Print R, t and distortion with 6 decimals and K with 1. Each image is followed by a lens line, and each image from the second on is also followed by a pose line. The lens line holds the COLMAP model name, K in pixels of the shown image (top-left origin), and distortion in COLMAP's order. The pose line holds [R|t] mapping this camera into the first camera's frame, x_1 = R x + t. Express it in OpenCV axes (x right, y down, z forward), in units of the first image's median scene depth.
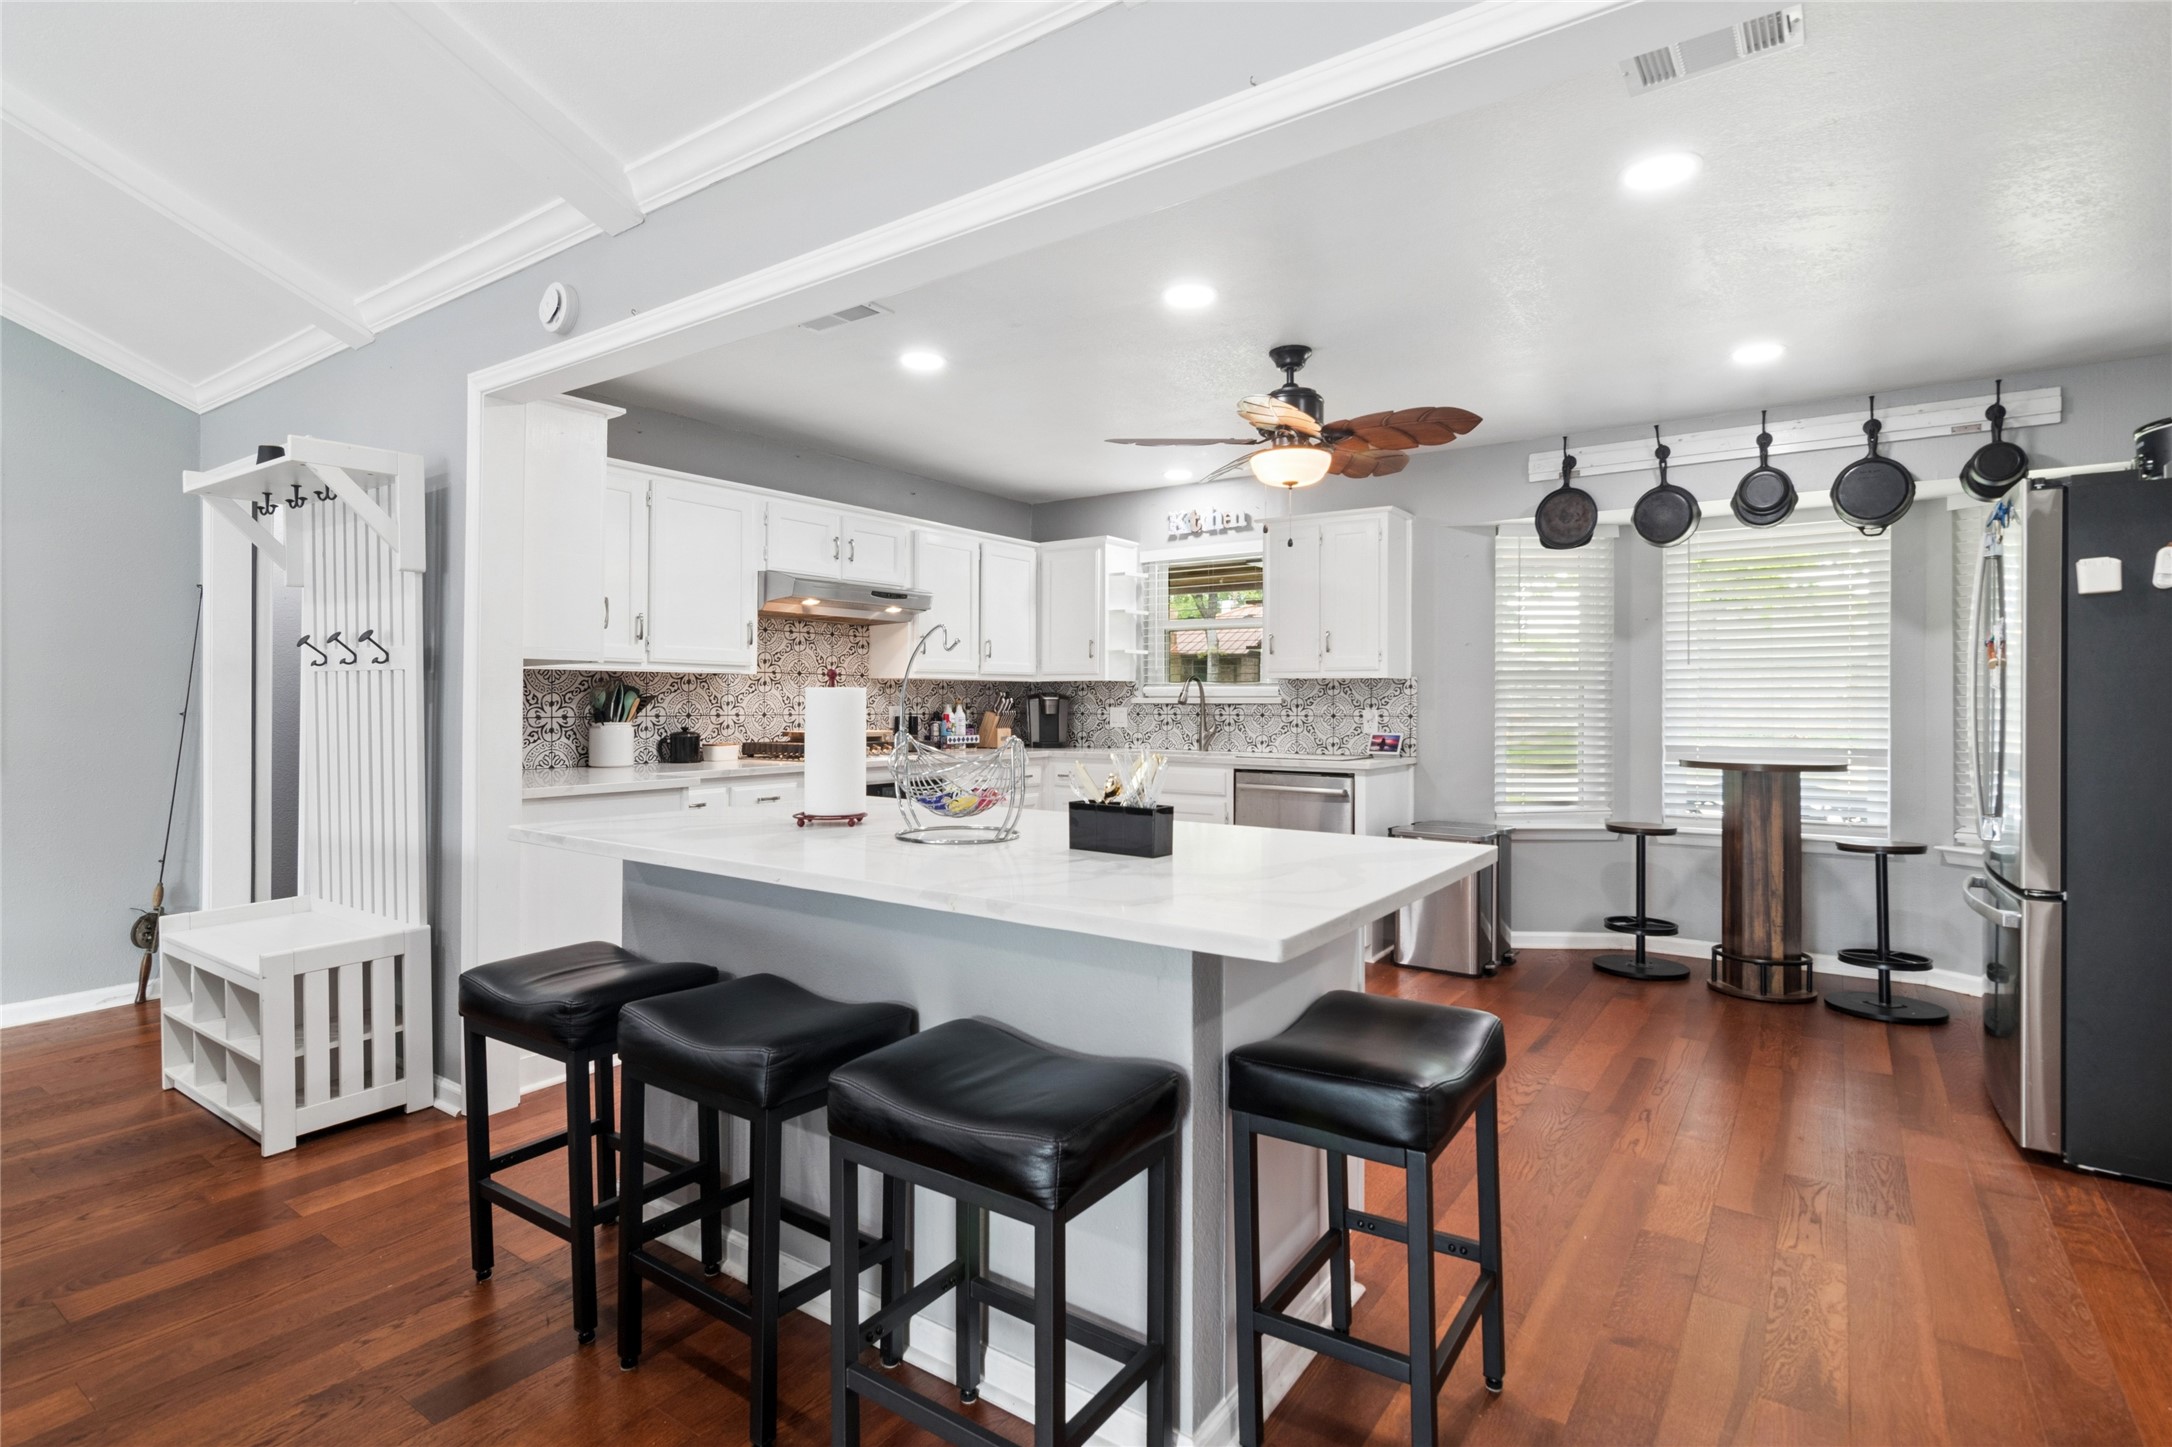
lens RADIAL K [[1046.6, 0, 1108.0], [0, 1046.6, 692.2], [0, 0, 1]] dist [-0.004000, 0.002670]
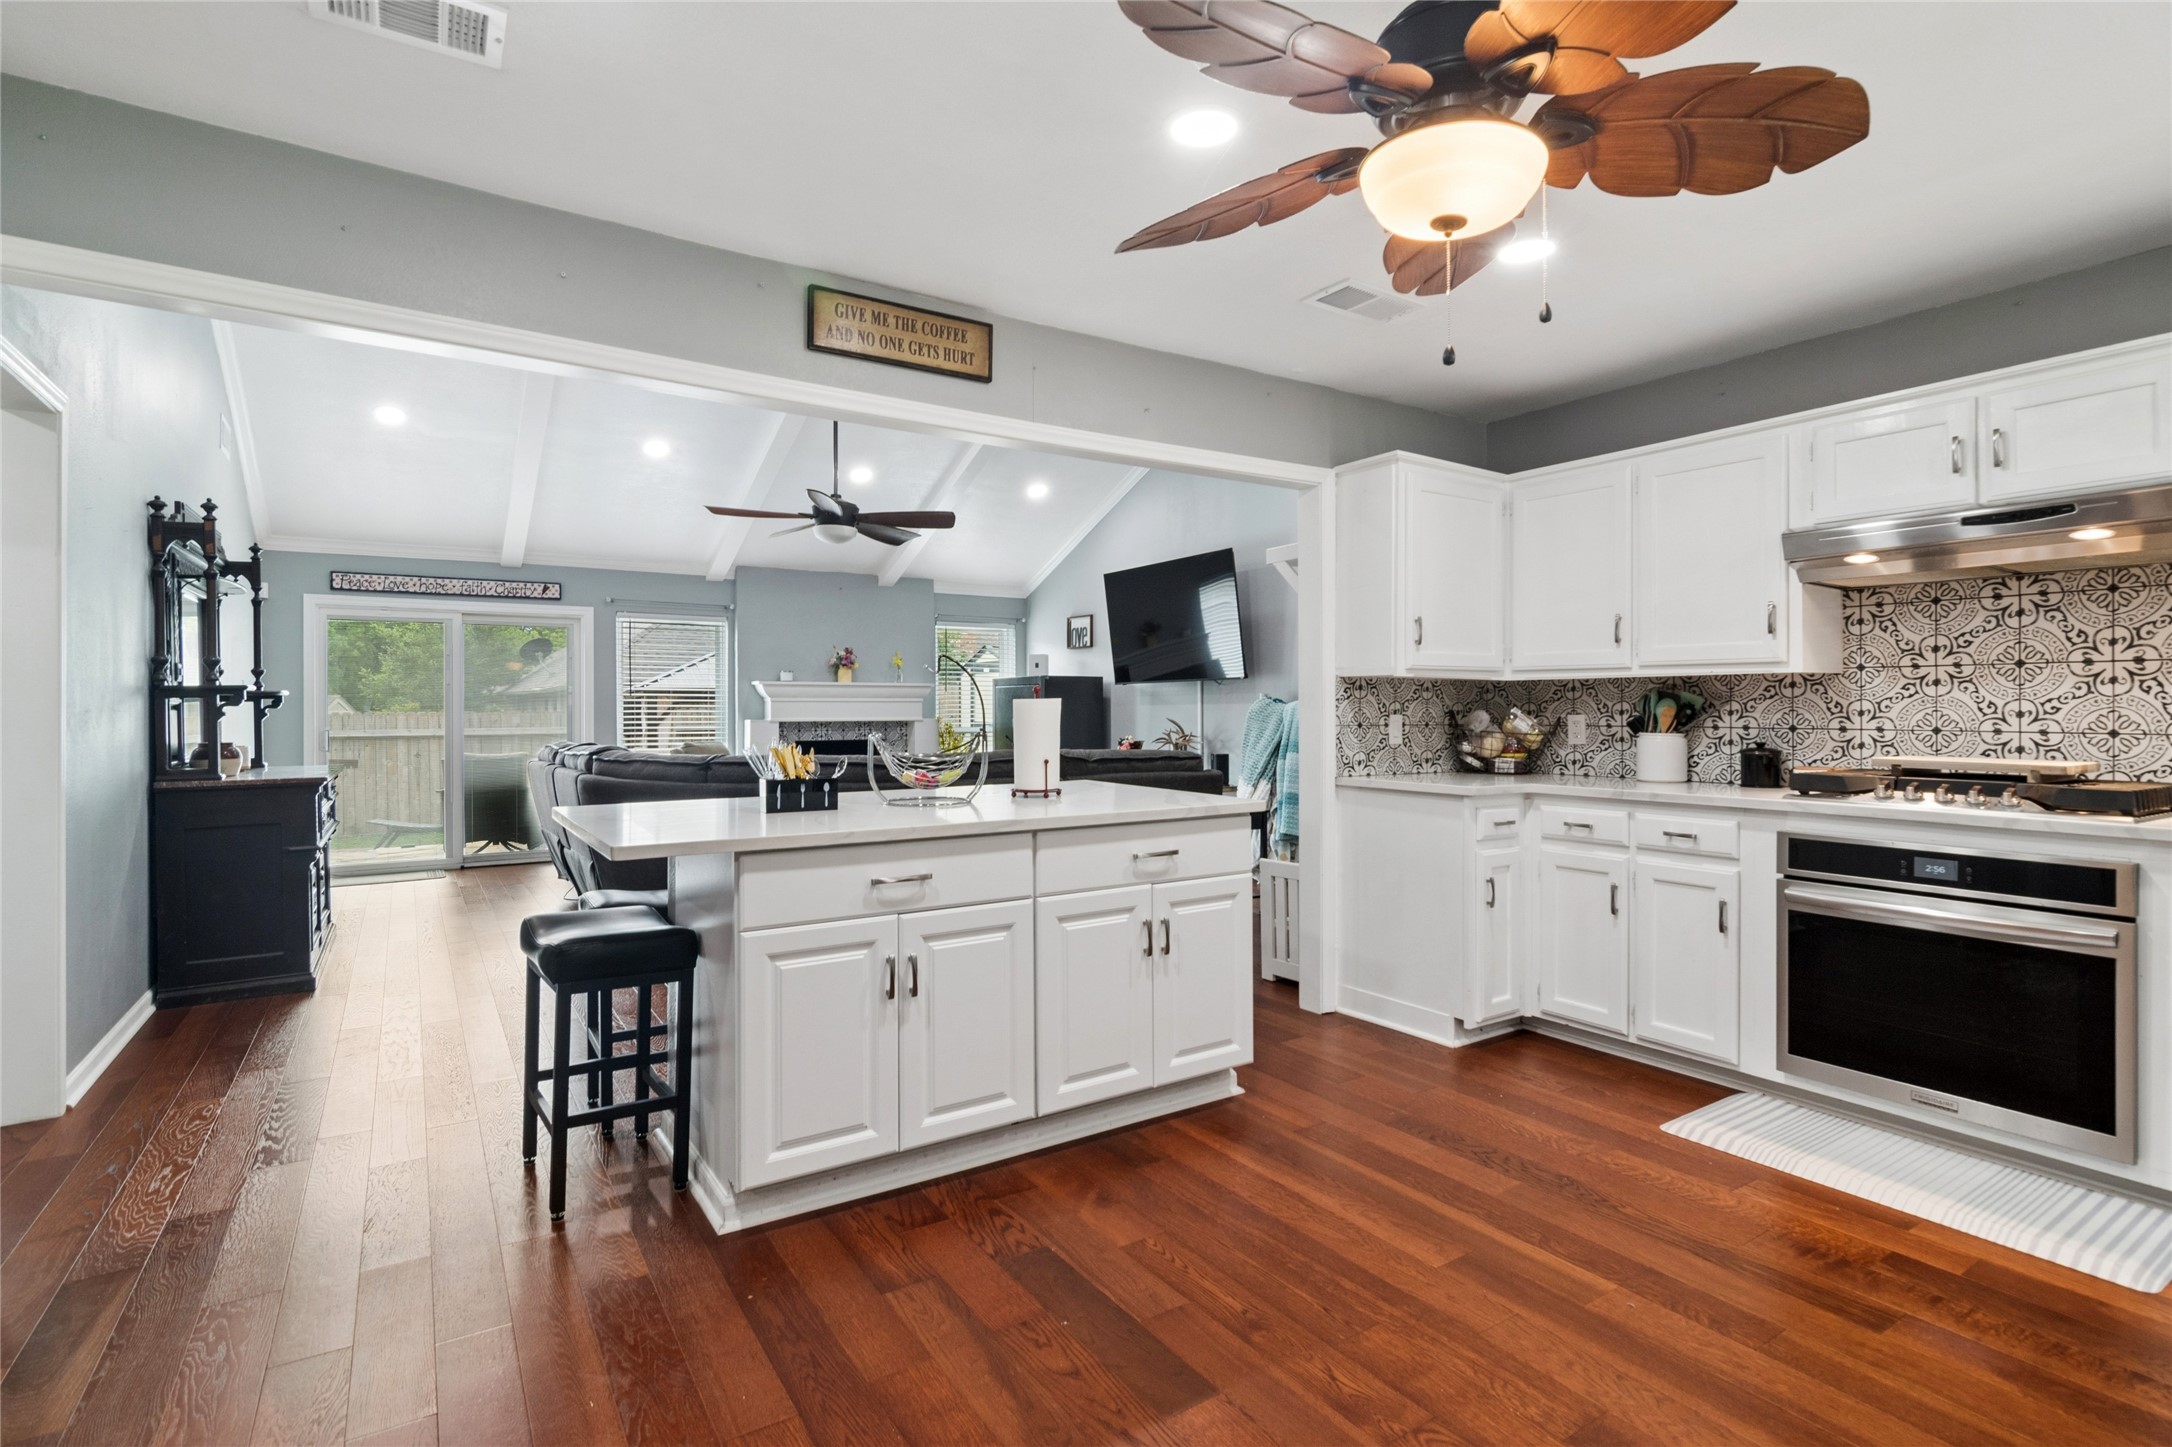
lens RADIAL K [[1046.6, 0, 1096.1], [0, 1046.6, 702.8], [0, 0, 1]] dist [-0.004000, 0.002670]
pose [[-0.373994, -0.007047, -0.927404, 0.514076], [0.008270, 0.999906, -0.010933, 0.007688], [0.927394, -0.011759, -0.373901, 0.811329]]
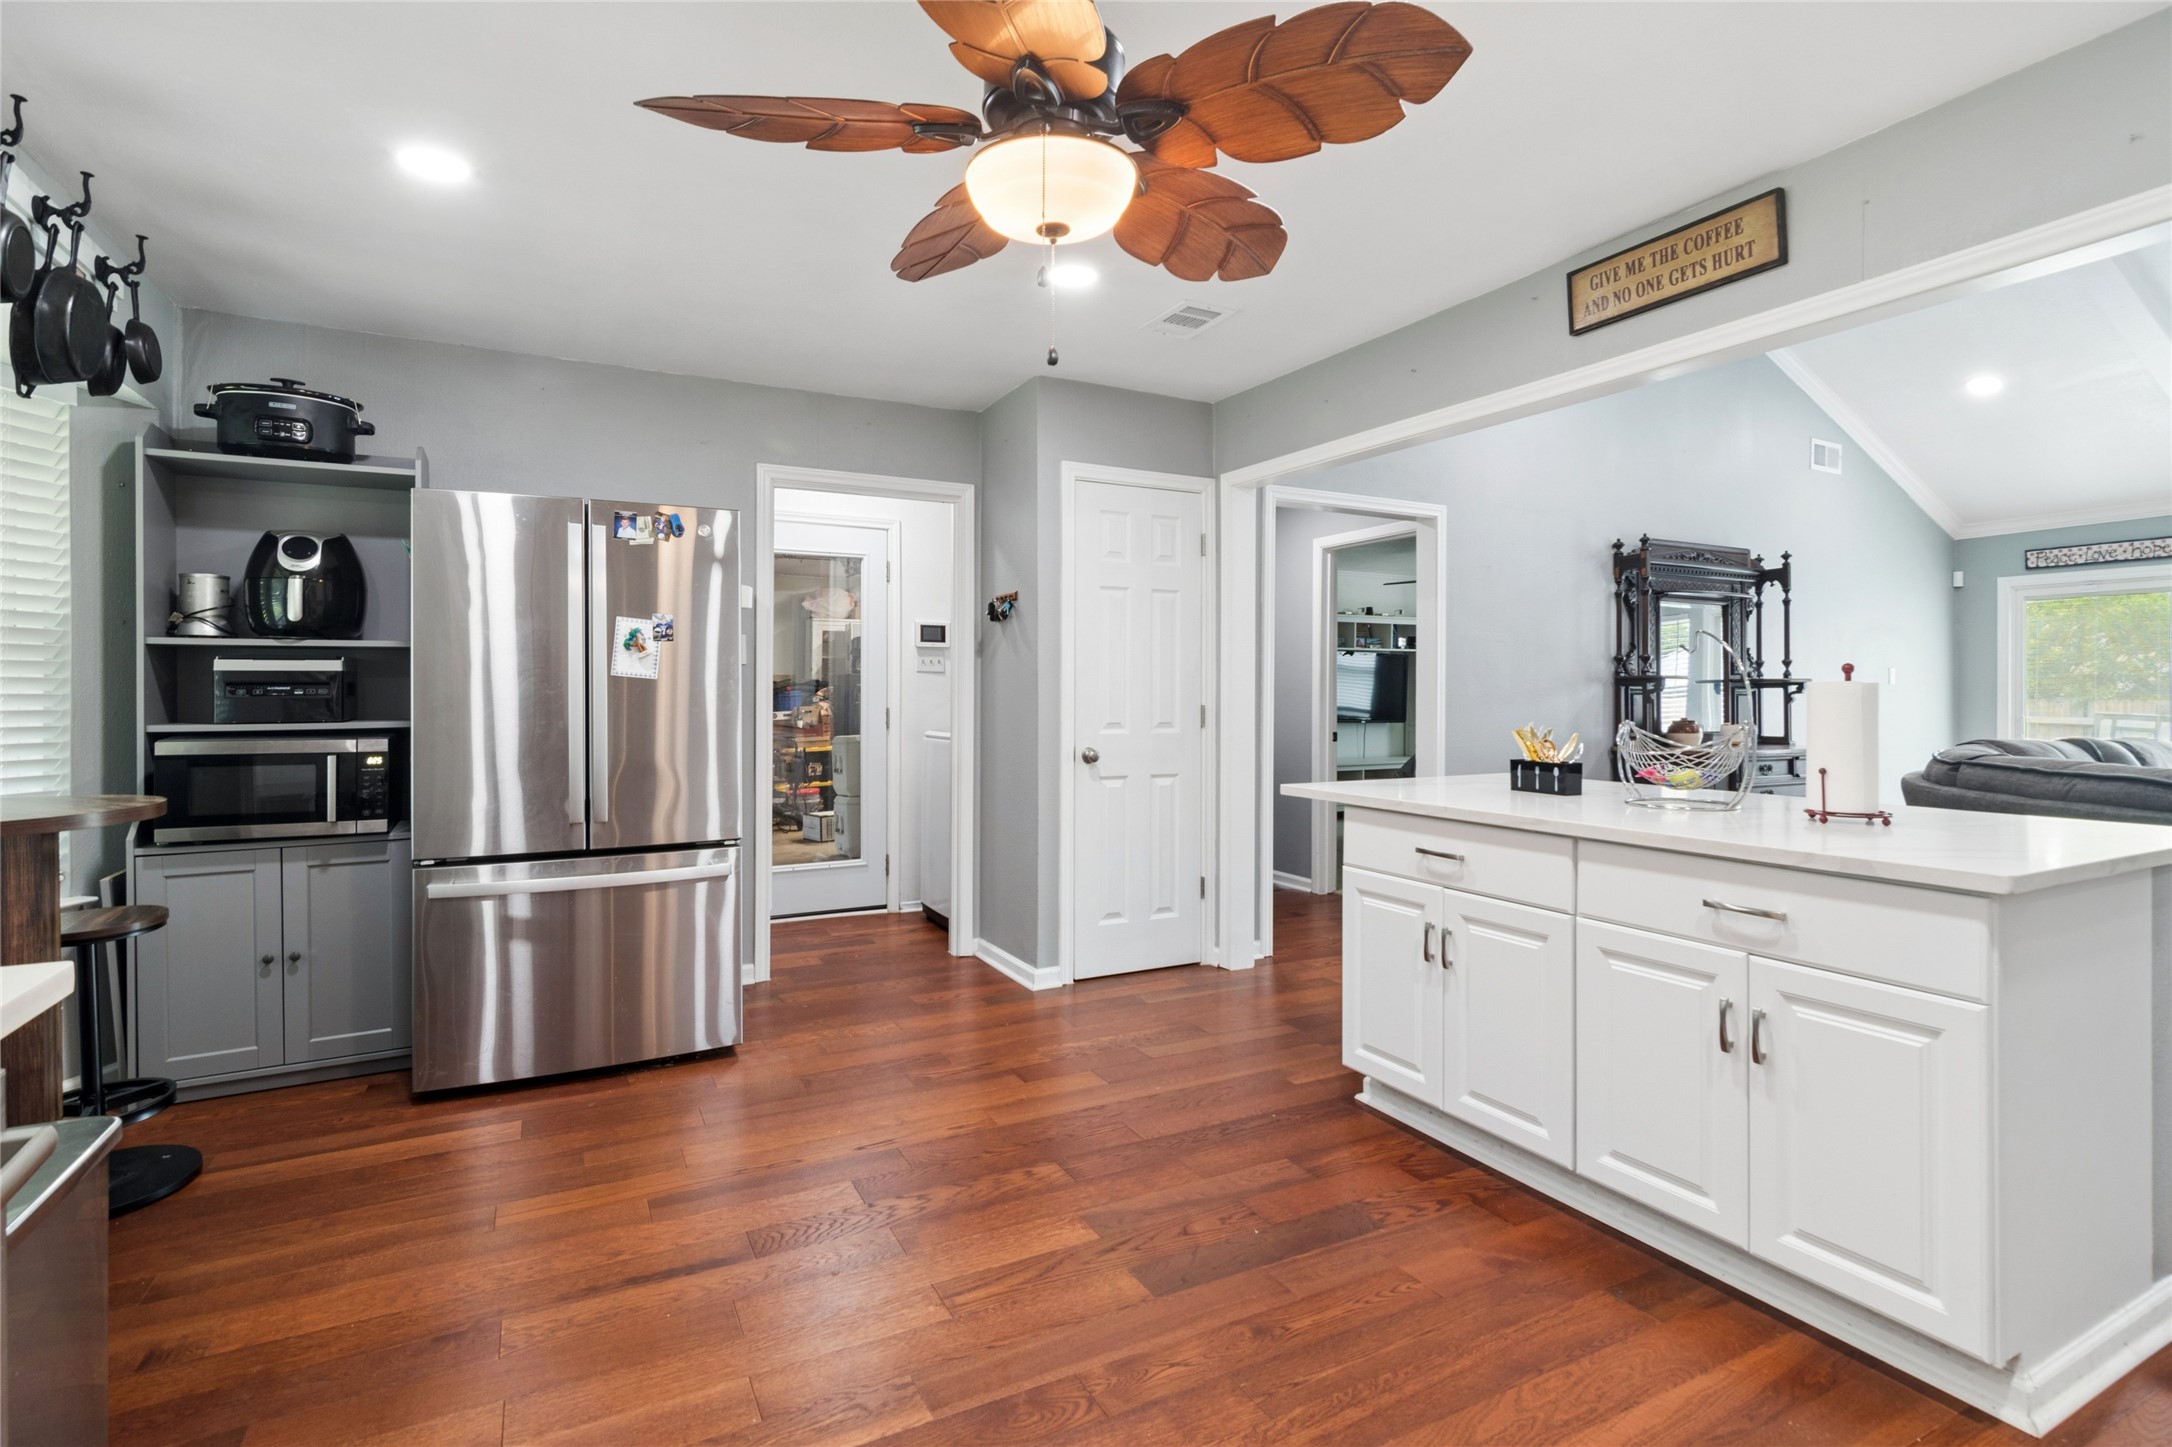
lens RADIAL K [[1046.6, 0, 1087.0], [0, 1046.6, 681.2], [0, 0, 1]] dist [-0.004000, 0.002670]
pose [[-0.883934, -0.001531, 0.467610, -0.048735], [-0.010473, 0.999809, -0.016524, 0.008685], [-0.467495, -0.019503, -0.883780, 1.116116]]
